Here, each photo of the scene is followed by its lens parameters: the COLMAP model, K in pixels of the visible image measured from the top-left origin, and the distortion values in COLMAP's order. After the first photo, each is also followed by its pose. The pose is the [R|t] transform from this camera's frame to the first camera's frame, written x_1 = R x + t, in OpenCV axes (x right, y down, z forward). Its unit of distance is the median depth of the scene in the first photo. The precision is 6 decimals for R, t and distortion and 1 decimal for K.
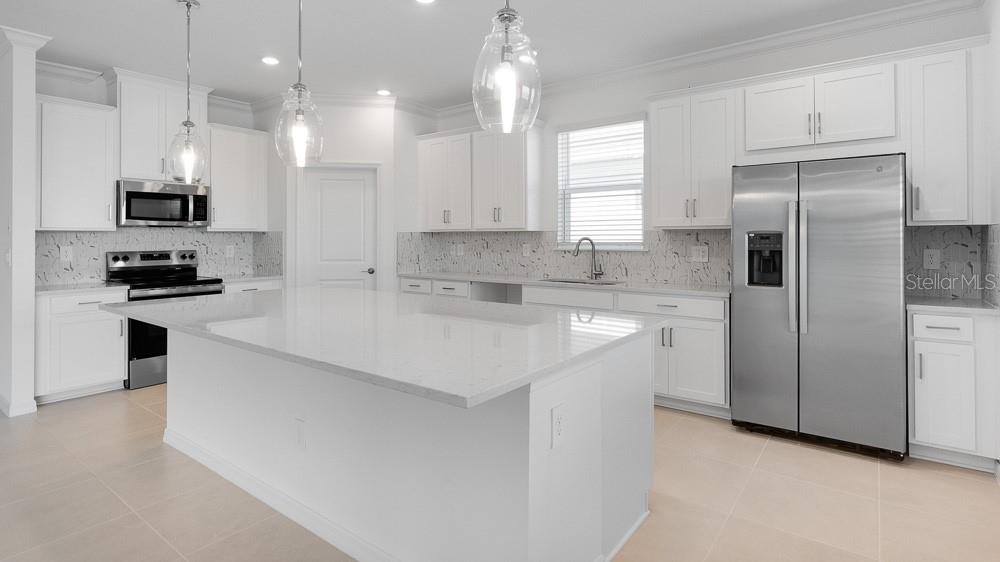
lens RADIAL K [[513.1, 0, 497.4], [0, 513.1, 233.6], [0, 0, 1]] dist [-0.004538, -0.002689]
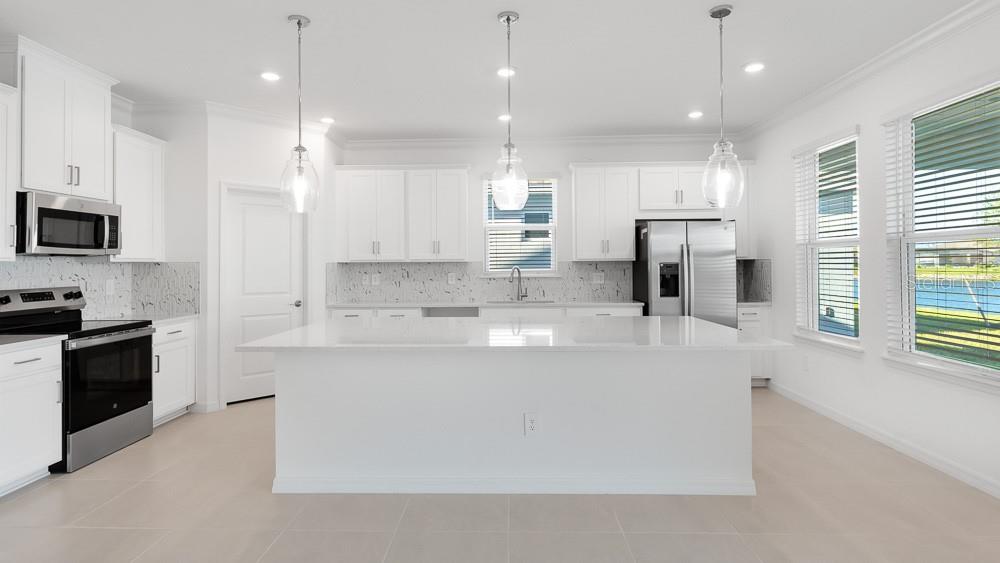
lens RADIAL K [[513.1, 0, 504.4], [0, 513.1, 260.1], [0, 0, 1]] dist [-0.004538, -0.002689]
pose [[0.801538, 0.002347, 0.597940, -0.597776], [0.000228, 0.999991, -0.004231, -0.004113], [-0.597944, 0.003527, 0.801530, 0.015786]]
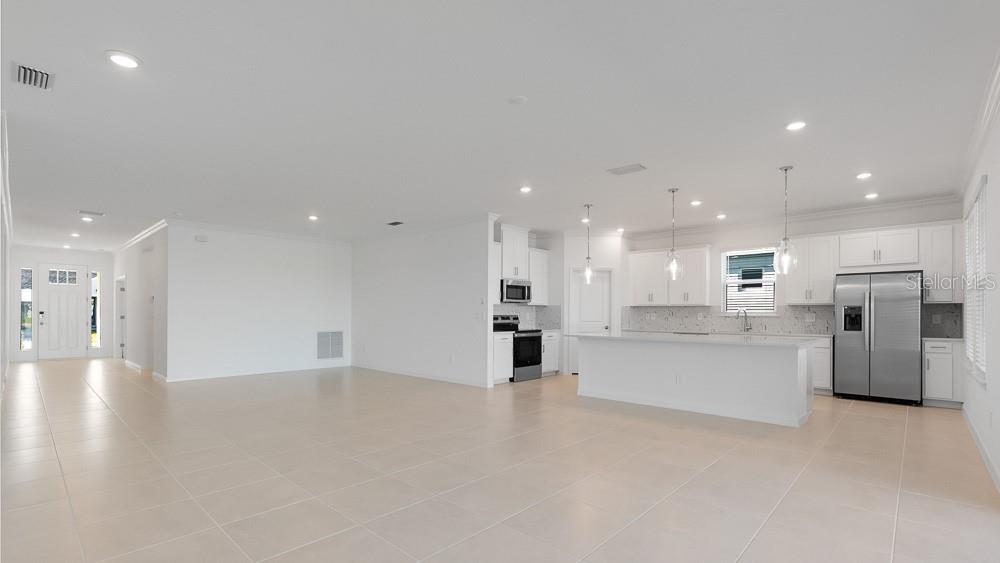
lens RADIAL K [[463.3, 0, 492.0], [0, 463.3, 312.8], [0, 0, 1]] dist [-0.011930, 0.001568]
pose [[0.994639, 0.005796, -0.103250, -0.565067], [-0.005164, 0.999966, 0.006382, 0.014815], [0.103284, -0.005815, 0.994635, -0.778973]]
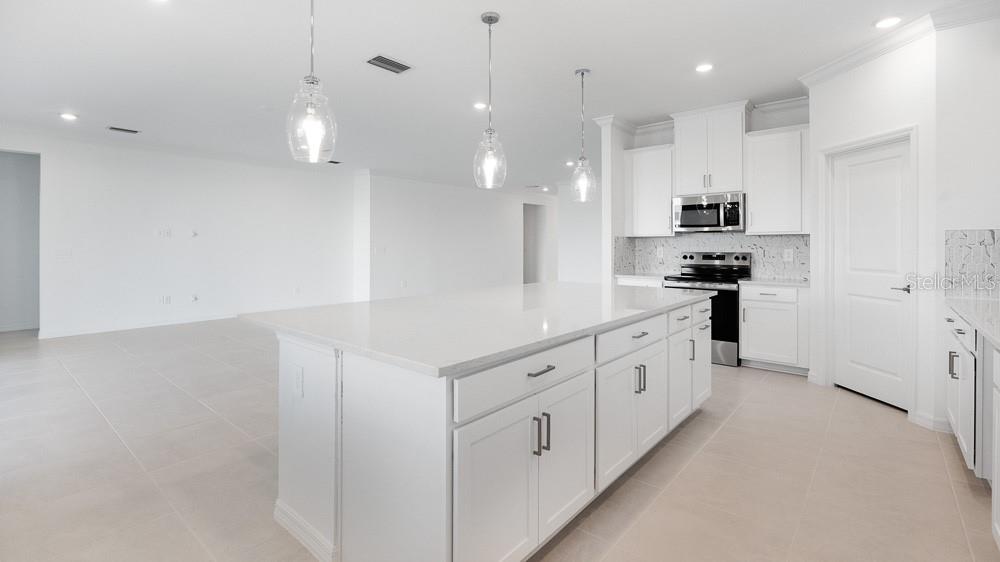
lens RADIAL K [[452.6, 0, 493.8], [0, 452.6, 243.0], [0, 0, 1]] dist [-0.001388, 0.001419]
pose [[-0.070560, -0.002317, -0.997505, 0.450685], [0.007726, 0.999966, -0.002870, 0.011640], [0.997478, -0.007909, -0.070540, 0.588474]]
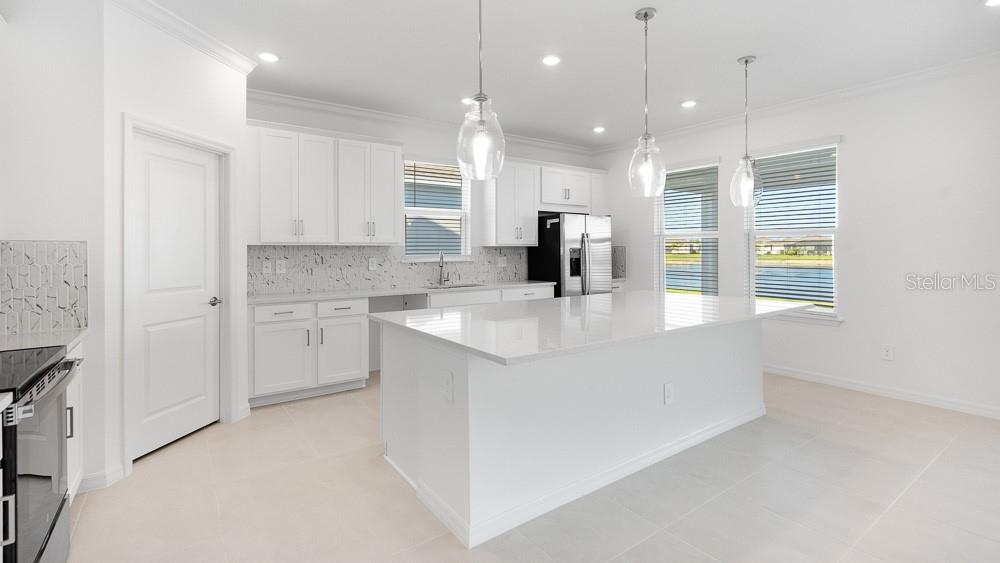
lens RADIAL K [[452.6, 0, 505.9], [0, 452.6, 252.0], [0, 0, 1]] dist [-0.001388, 0.001419]
pose [[0.283629, -0.002803, 0.958930, -0.841091], [-0.005546, 0.999974, 0.004564, 0.002574], [-0.958918, -0.006613, 0.283606, 0.538111]]
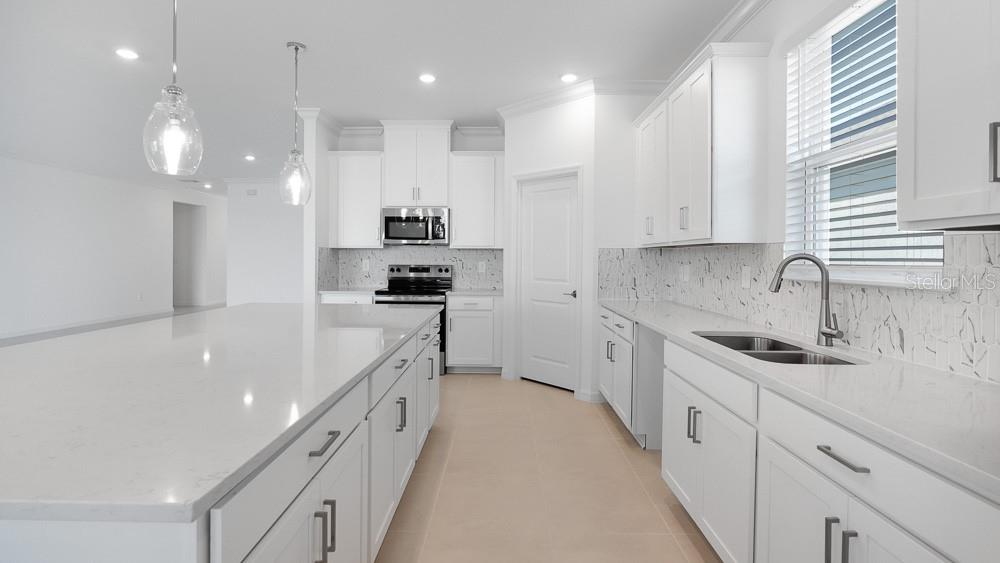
lens RADIAL K [[463.3, 0, 499.5], [0, 463.3, 259.8], [0, 0, 1]] dist [-0.011930, 0.001568]
pose [[0.592348, 0.011378, -0.805602, 0.349262], [-0.001924, 0.999917, 0.012707, 0.007677], [0.805680, -0.005977, 0.592321, 0.525965]]
